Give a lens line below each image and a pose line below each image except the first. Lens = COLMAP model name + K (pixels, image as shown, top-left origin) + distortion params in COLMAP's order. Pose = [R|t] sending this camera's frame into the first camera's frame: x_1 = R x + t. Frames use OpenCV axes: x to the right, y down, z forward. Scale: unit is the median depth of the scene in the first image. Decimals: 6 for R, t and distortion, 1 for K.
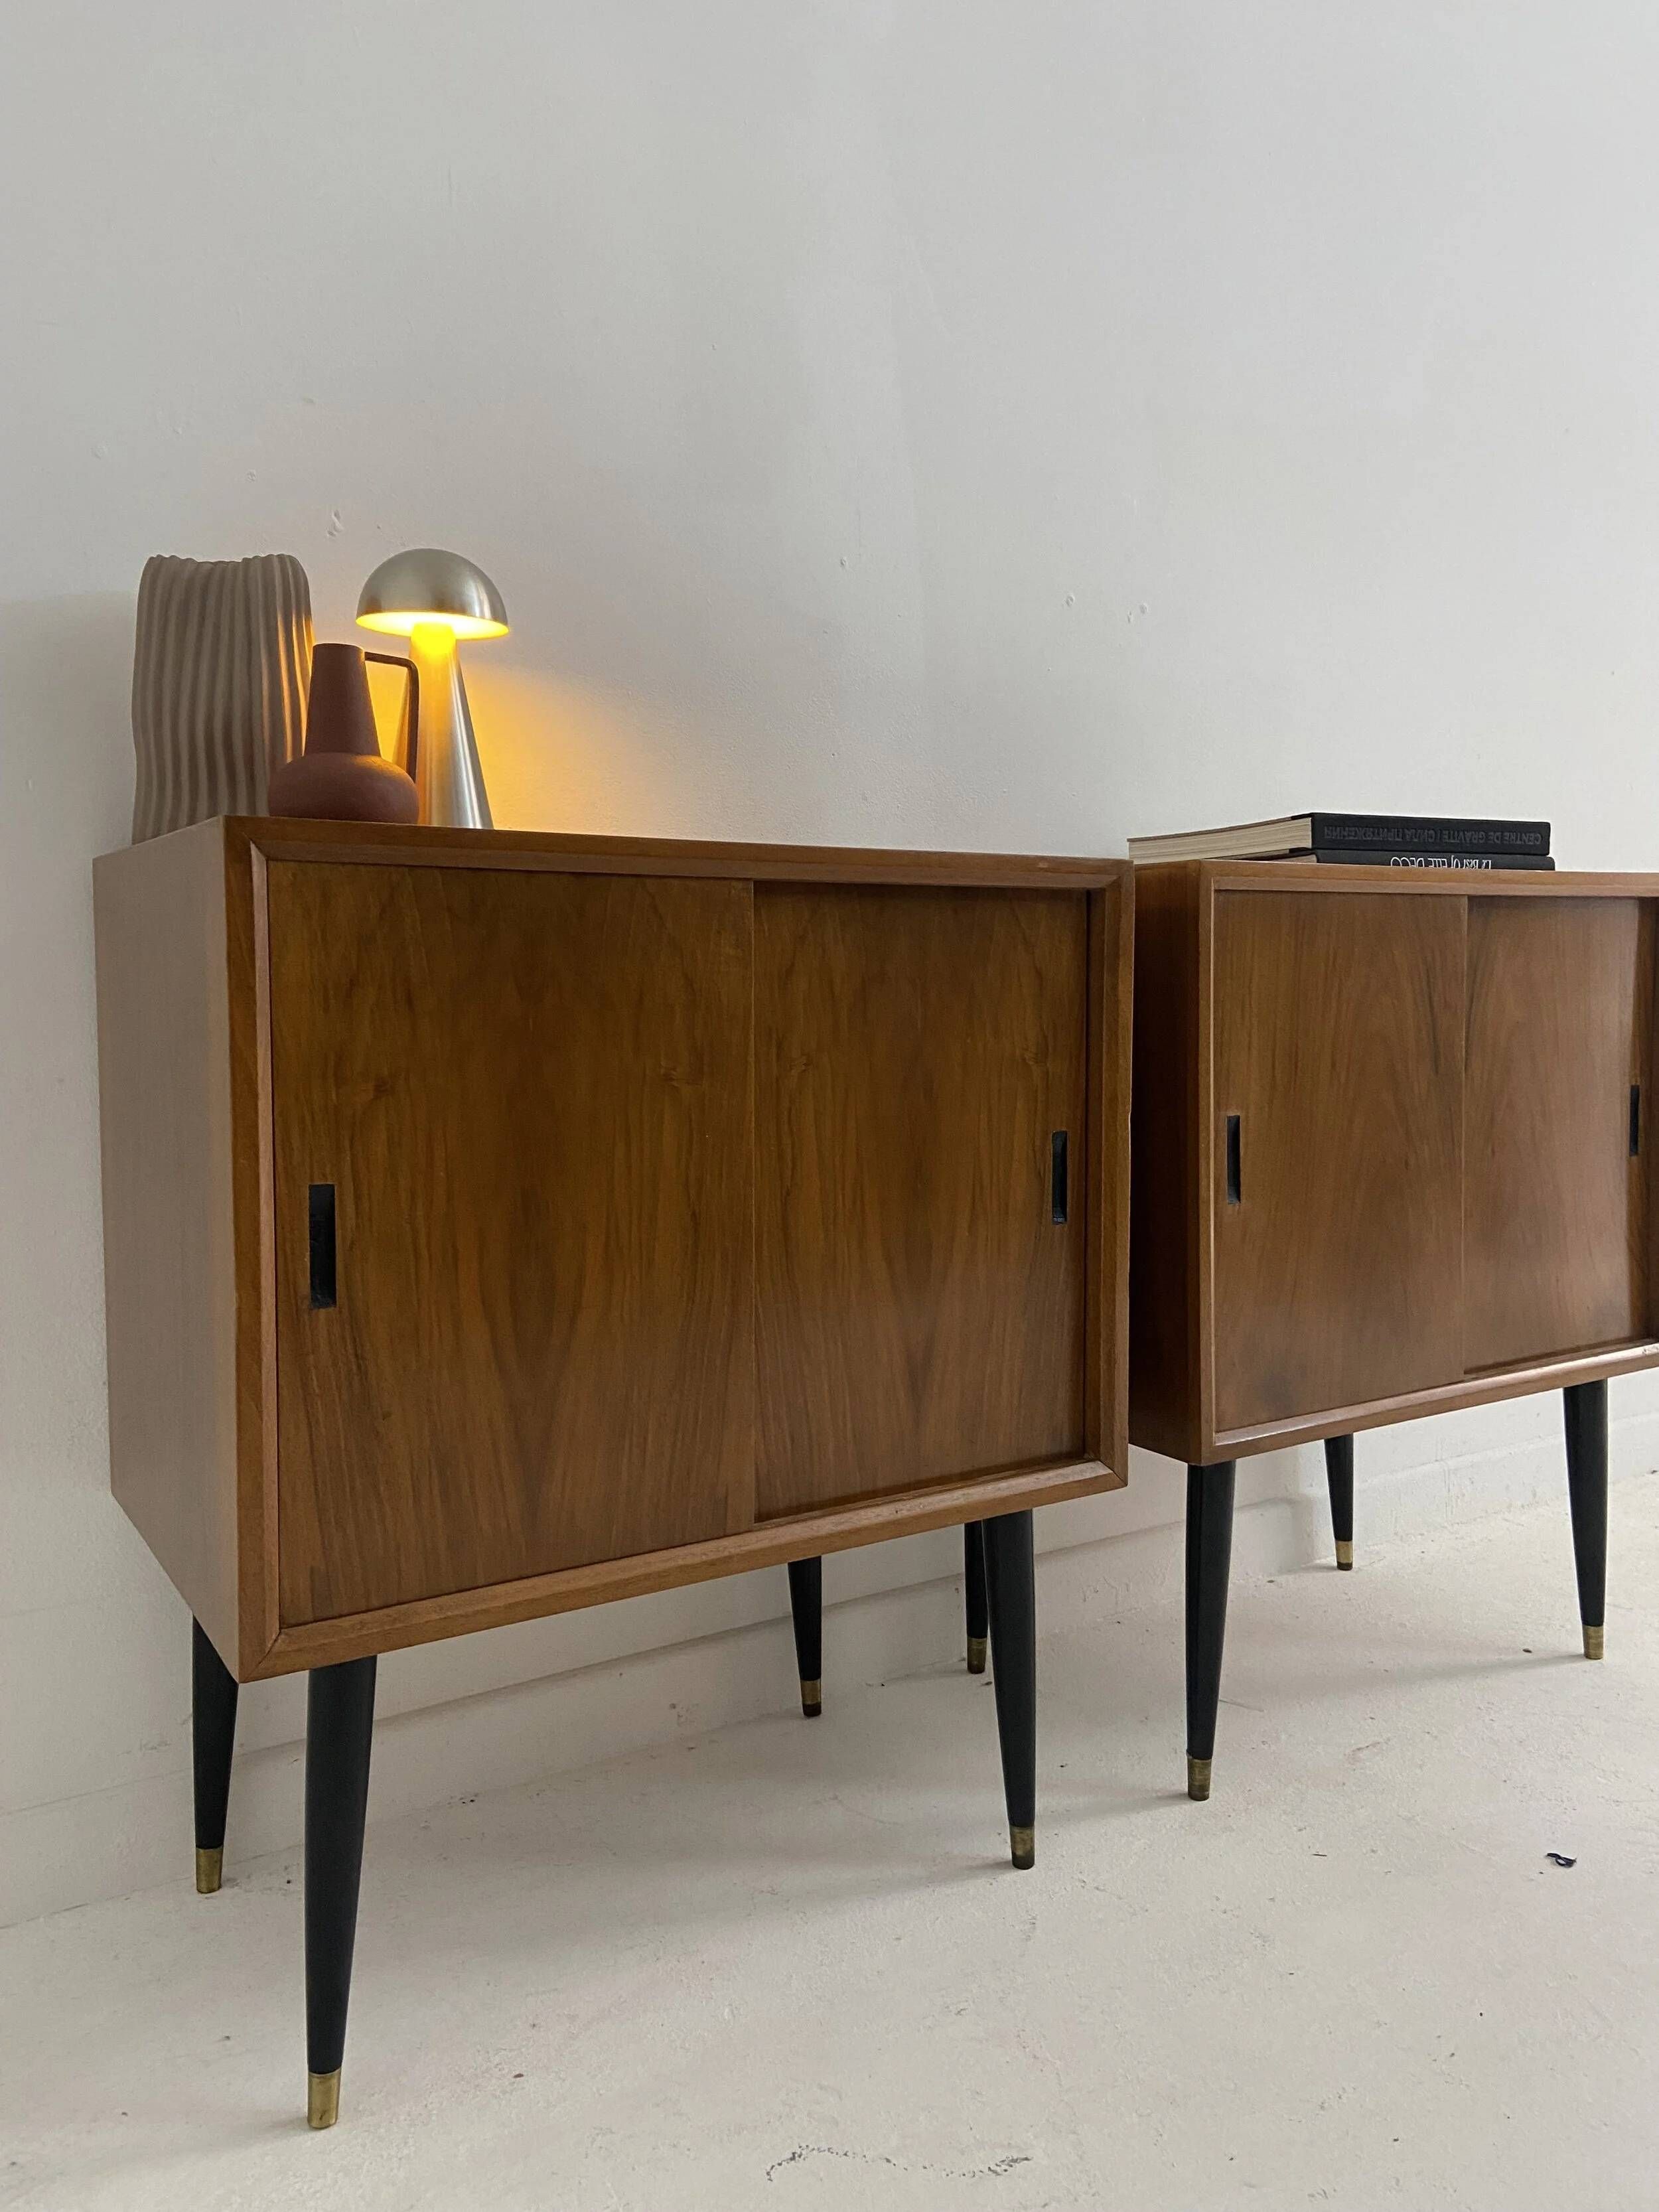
lens RADIAL K [[1667.1, 0, 818.9], [0, 1667.1, 1098.6], [0, 0, 1]] dist [0.120205, -0.152942]
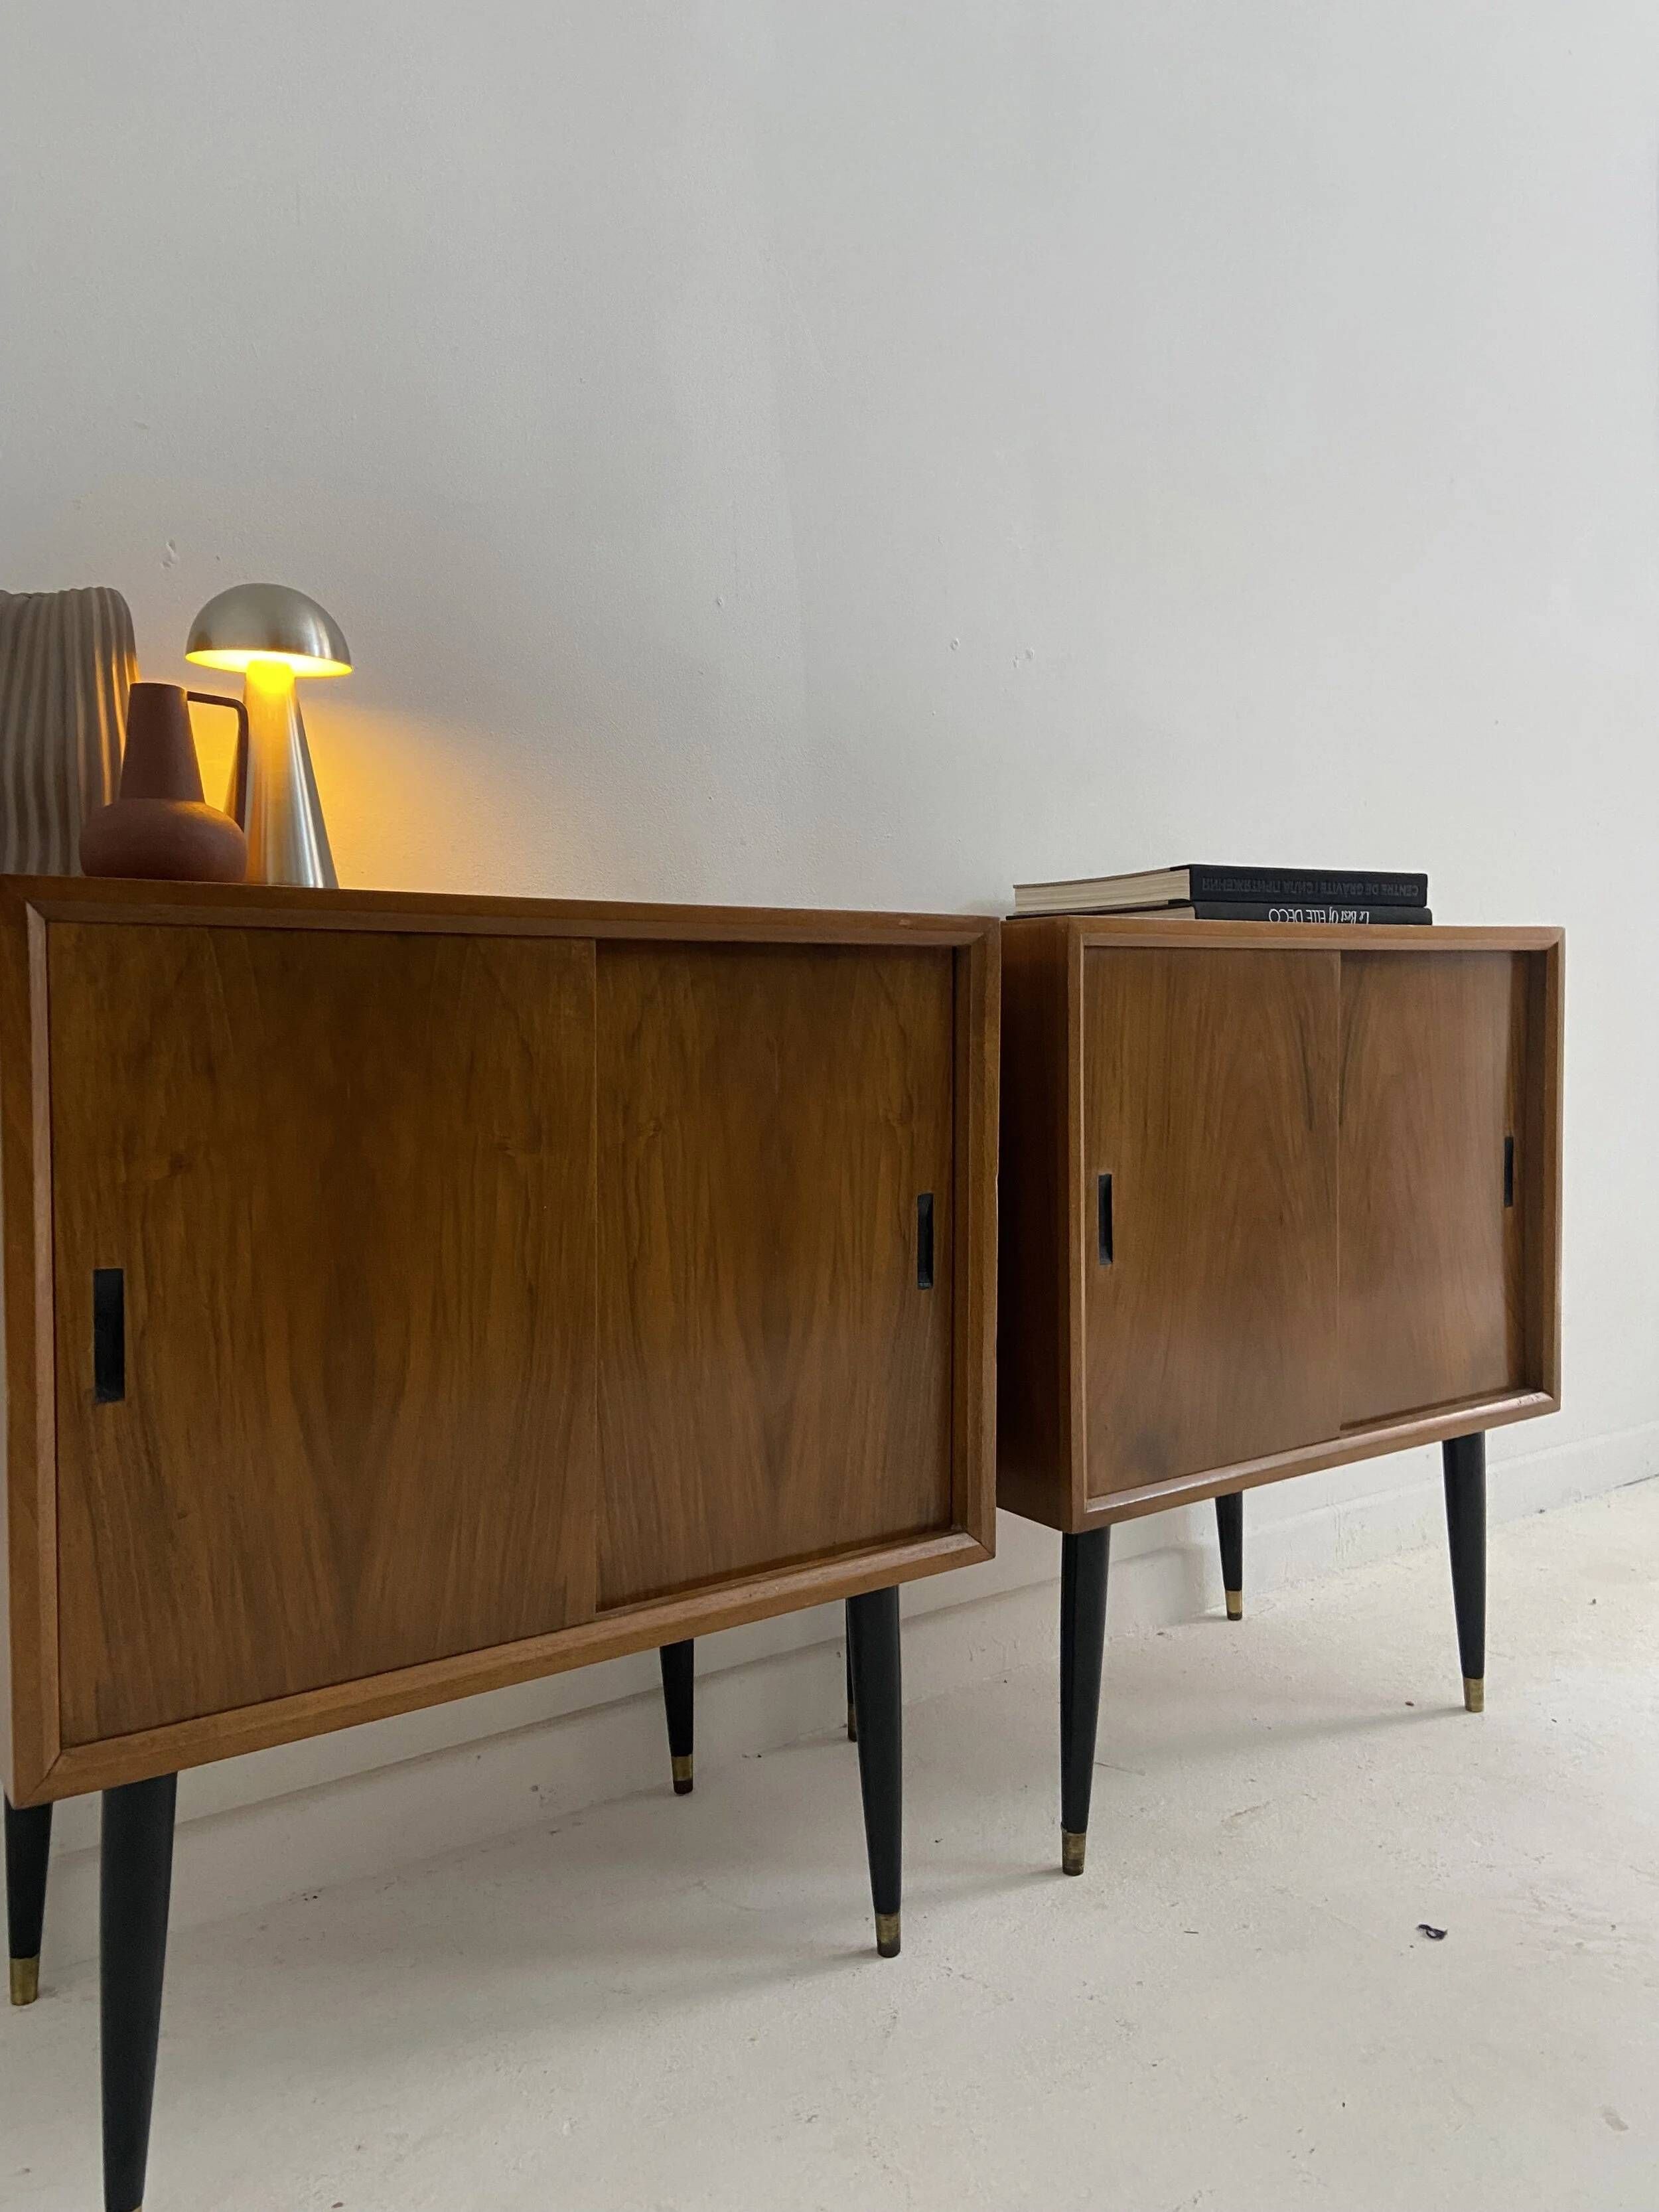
lens RADIAL K [[1667.1, 0, 852.1], [0, 1667.1, 1098.2], [0, 0, 1]] dist [0.120205, -0.152942]
pose [[0.998338, 0.001266, 0.057617, 0.046829], [-0.000576, 0.999928, -0.011997, -0.025192], [-0.057628, 0.011944, 0.998267, 0.032051]]
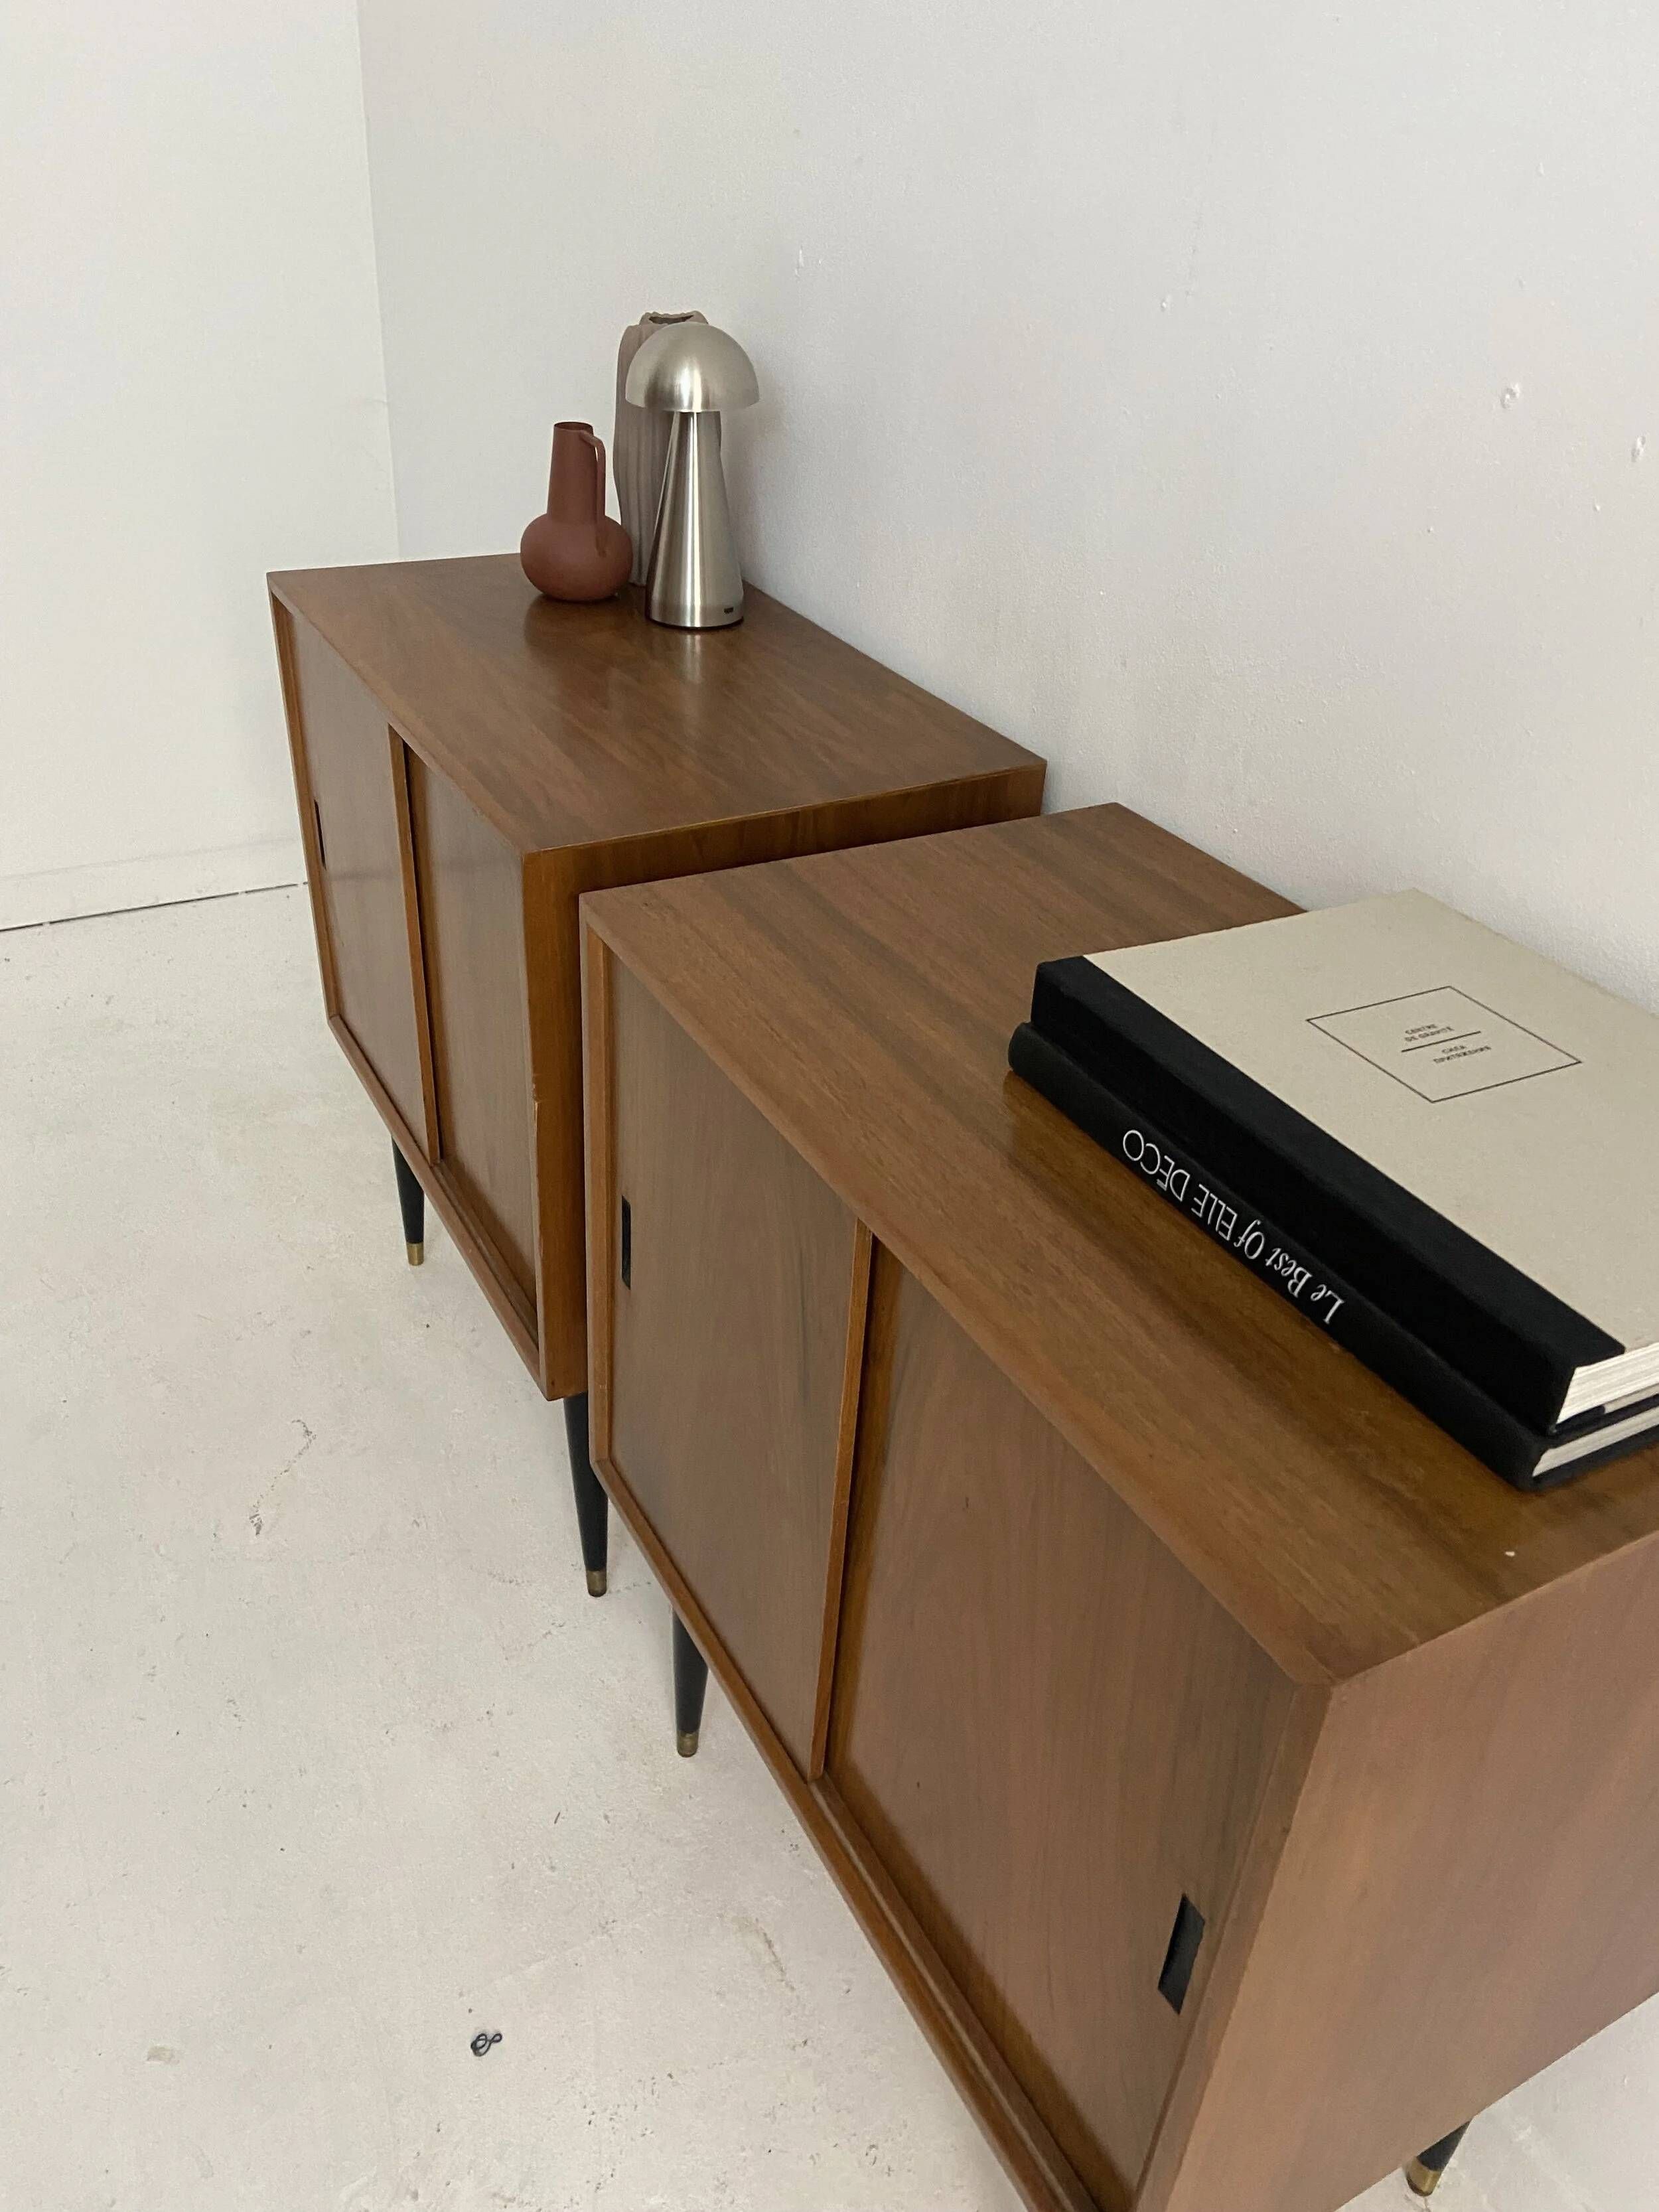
lens RADIAL K [[1667.1, 0, 813.6], [0, 1667.1, 1111.3], [0, 0, 1]] dist [0.120205, -0.152942]
pose [[-0.061214, 0.544207, -0.836715, 0.997881], [-0.119812, 0.828220, 0.547446, -0.536022], [0.990908, 0.133760, 0.014504, 1.186689]]
